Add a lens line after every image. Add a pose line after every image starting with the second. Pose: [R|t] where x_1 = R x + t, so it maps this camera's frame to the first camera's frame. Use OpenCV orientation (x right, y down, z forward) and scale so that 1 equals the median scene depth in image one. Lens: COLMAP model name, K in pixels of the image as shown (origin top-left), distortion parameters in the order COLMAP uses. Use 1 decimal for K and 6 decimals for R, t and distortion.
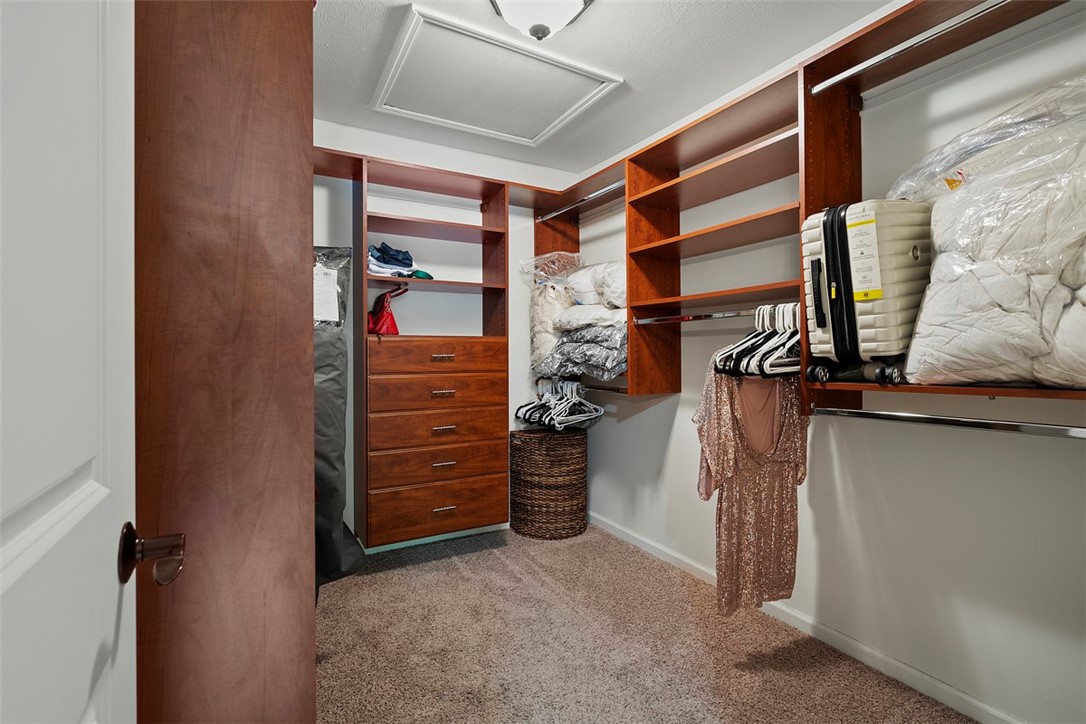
lens RADIAL K [[498.1, 0, 543.1], [0, 498.1, 356.3], [0, 0, 1]] dist [-0.008492, 0.000984]
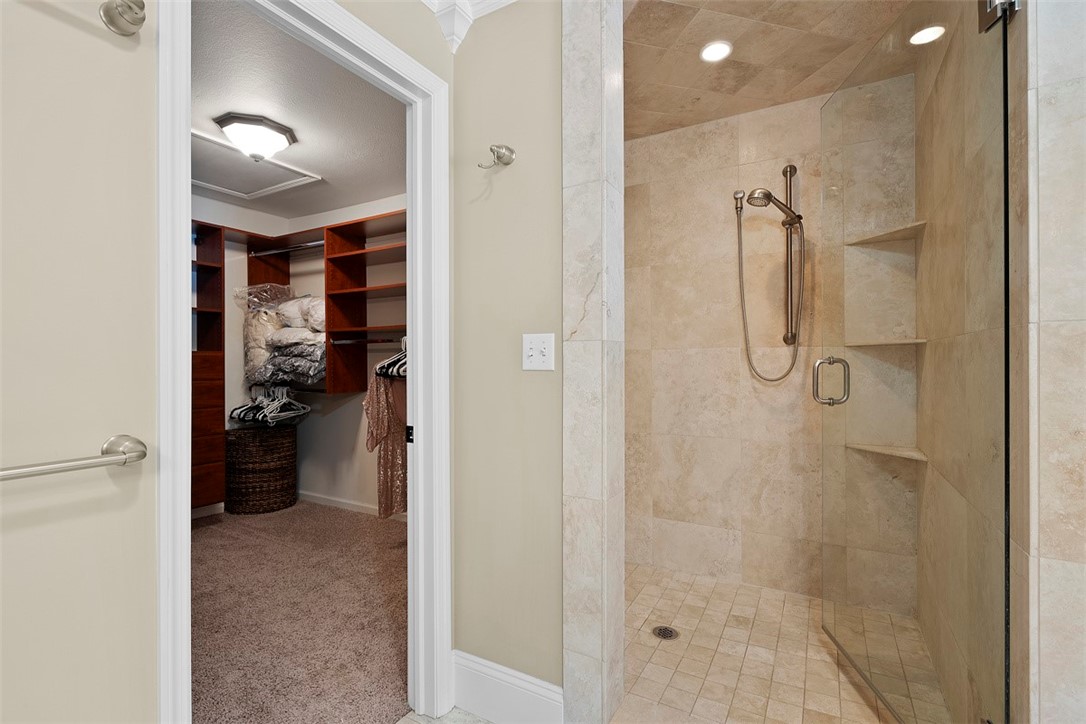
lens RADIAL K [[498.1, 0, 548.0], [0, 498.1, 362.6], [0, 0, 1]] dist [-0.008492, 0.000984]
pose [[0.857167, -0.000683, 0.515037, -0.015752], [0.005152, 0.999960, -0.007248, 0.001797], [-0.515012, 0.008866, 0.857137, -0.465115]]
